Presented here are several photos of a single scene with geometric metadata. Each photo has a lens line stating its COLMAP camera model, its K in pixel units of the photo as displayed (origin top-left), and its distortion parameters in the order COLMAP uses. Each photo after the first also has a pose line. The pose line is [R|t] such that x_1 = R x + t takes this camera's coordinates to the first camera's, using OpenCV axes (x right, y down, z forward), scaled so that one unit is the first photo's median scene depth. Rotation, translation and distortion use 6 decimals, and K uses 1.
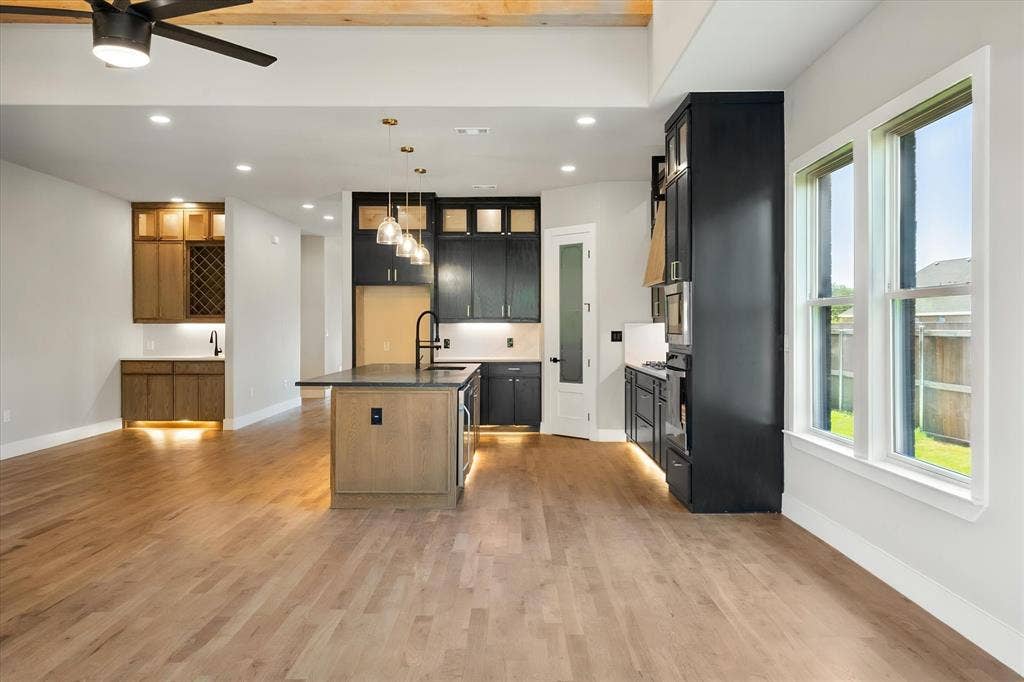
lens RADIAL K [[745.1, 0, 522.7], [0, 745.1, 331.3], [0, 0, 1]] dist [-0.006739, 0.011153]
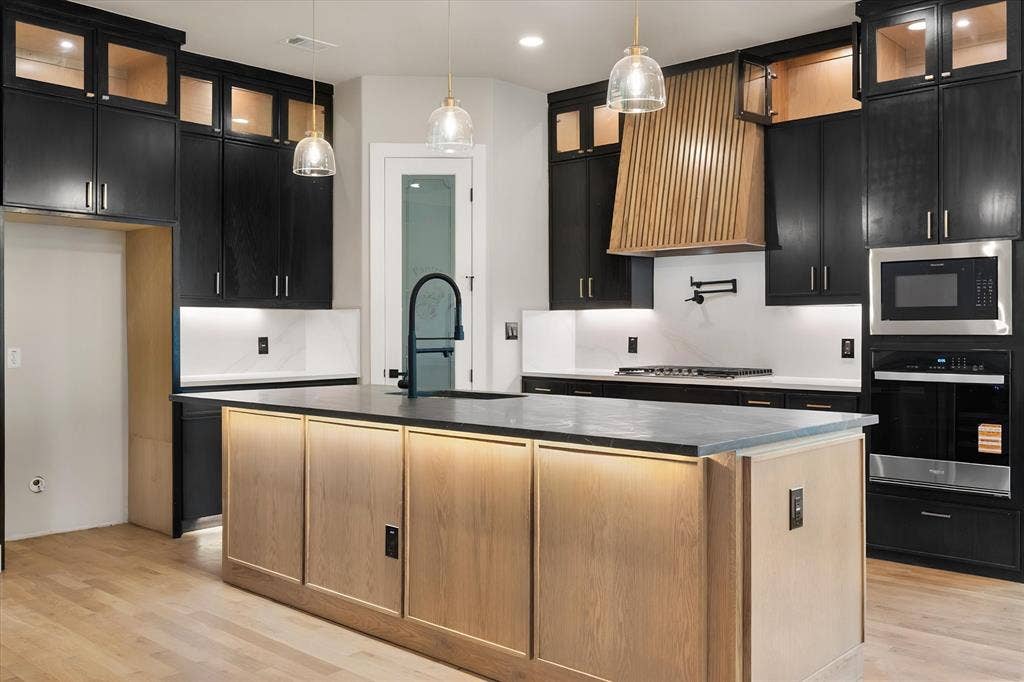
lens RADIAL K [[899.1, 0, 516.9], [0, 899.1, 337.0], [0, 0, 1]] dist [-0.006665, 0.008149]
pose [[0.682108, -0.006924, 0.731219, -0.400124], [0.006472, 0.999973, 0.003432, 0.008545], [-0.731223, 0.002392, 0.682134, 0.457159]]
